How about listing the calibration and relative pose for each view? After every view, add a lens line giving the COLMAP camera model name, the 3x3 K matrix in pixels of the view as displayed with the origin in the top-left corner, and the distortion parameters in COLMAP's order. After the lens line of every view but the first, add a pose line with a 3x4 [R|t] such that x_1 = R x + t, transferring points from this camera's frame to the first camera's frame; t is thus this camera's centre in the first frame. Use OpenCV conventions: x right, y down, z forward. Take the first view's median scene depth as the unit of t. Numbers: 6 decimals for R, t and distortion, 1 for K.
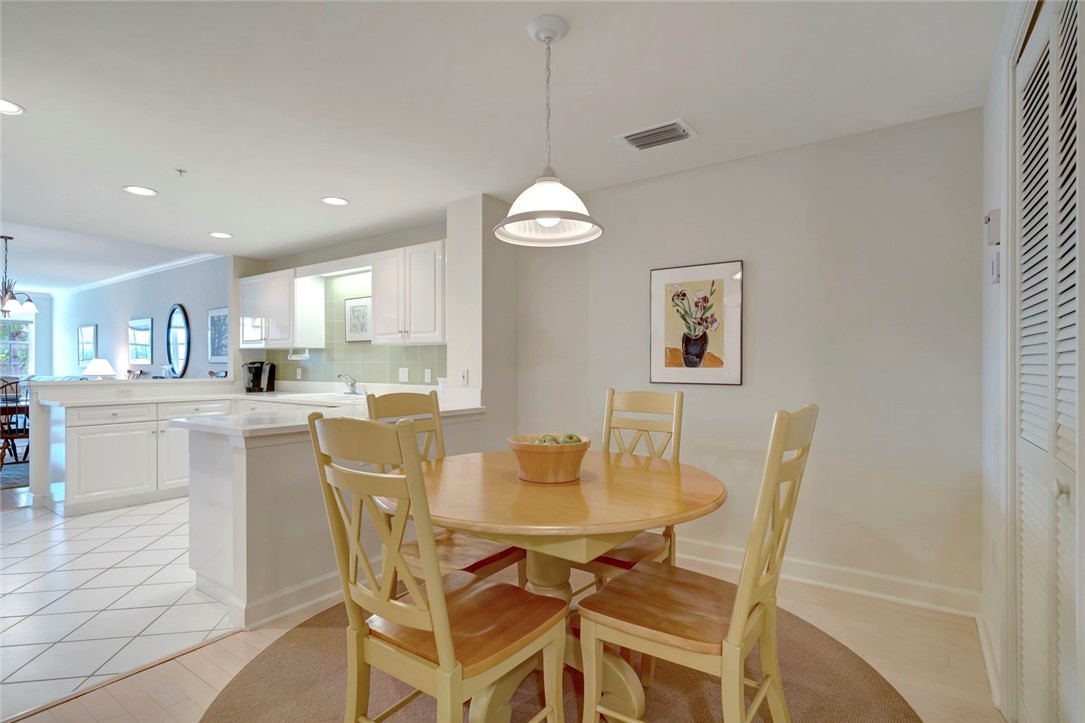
lens RADIAL K [[518.0, 0, 542.5], [0, 518.0, 361.5], [0, 0, 1]] dist [-0.025047, -0.000148]
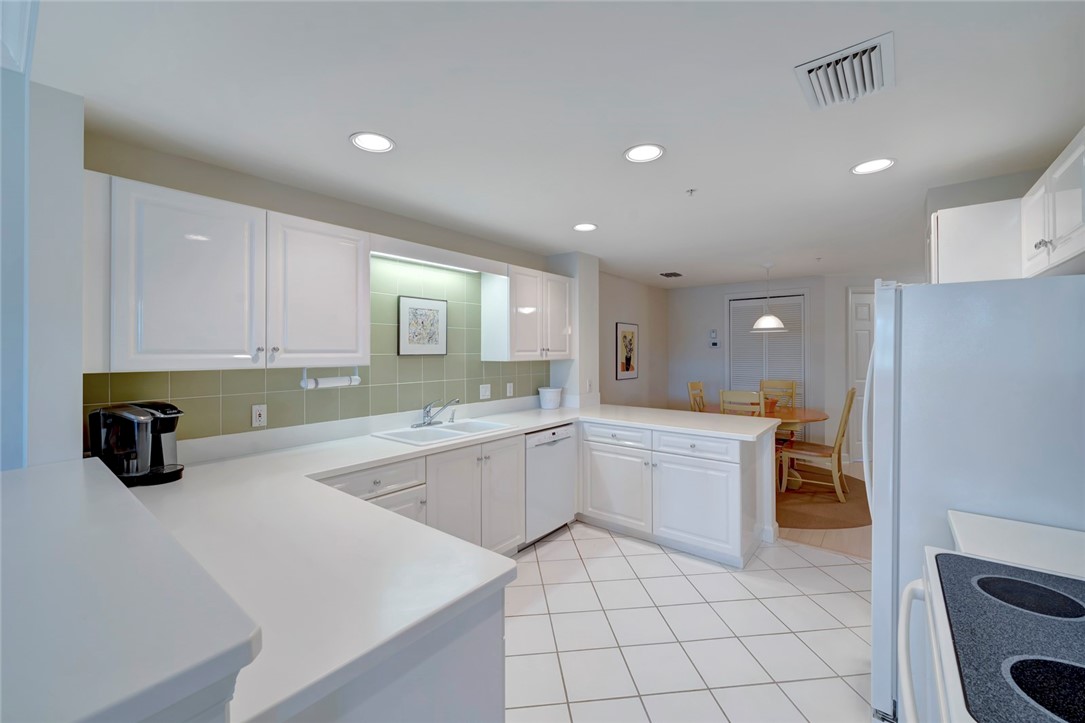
lens RADIAL K [[442.8, 0, 544.8], [0, 442.8, 354.5], [0, 0, 1]] dist [0.001514, 0.000327]
pose [[0.083534, 0.004742, 0.996494, -0.967767], [0.013677, 0.999889, -0.005905, -0.032813], [-0.996411, 0.014122, 0.083460, 0.742468]]
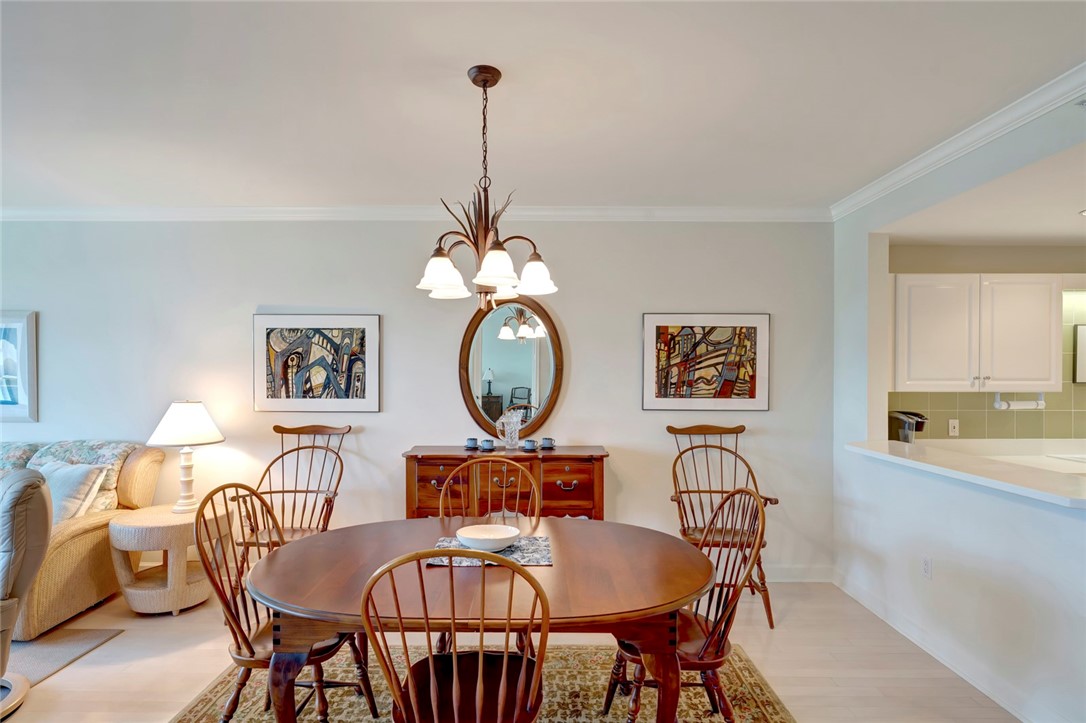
lens RADIAL K [[539.1, 0, 540.5], [0, 539.1, 372.0], [0, 0, 1]] dist [-0.000090, -0.000475]
pose [[0.832518, 0.010382, 0.553900, -1.426224], [-0.002594, 0.999886, -0.014842, -0.039730], [-0.553991, 0.010920, 0.832451, 0.778719]]
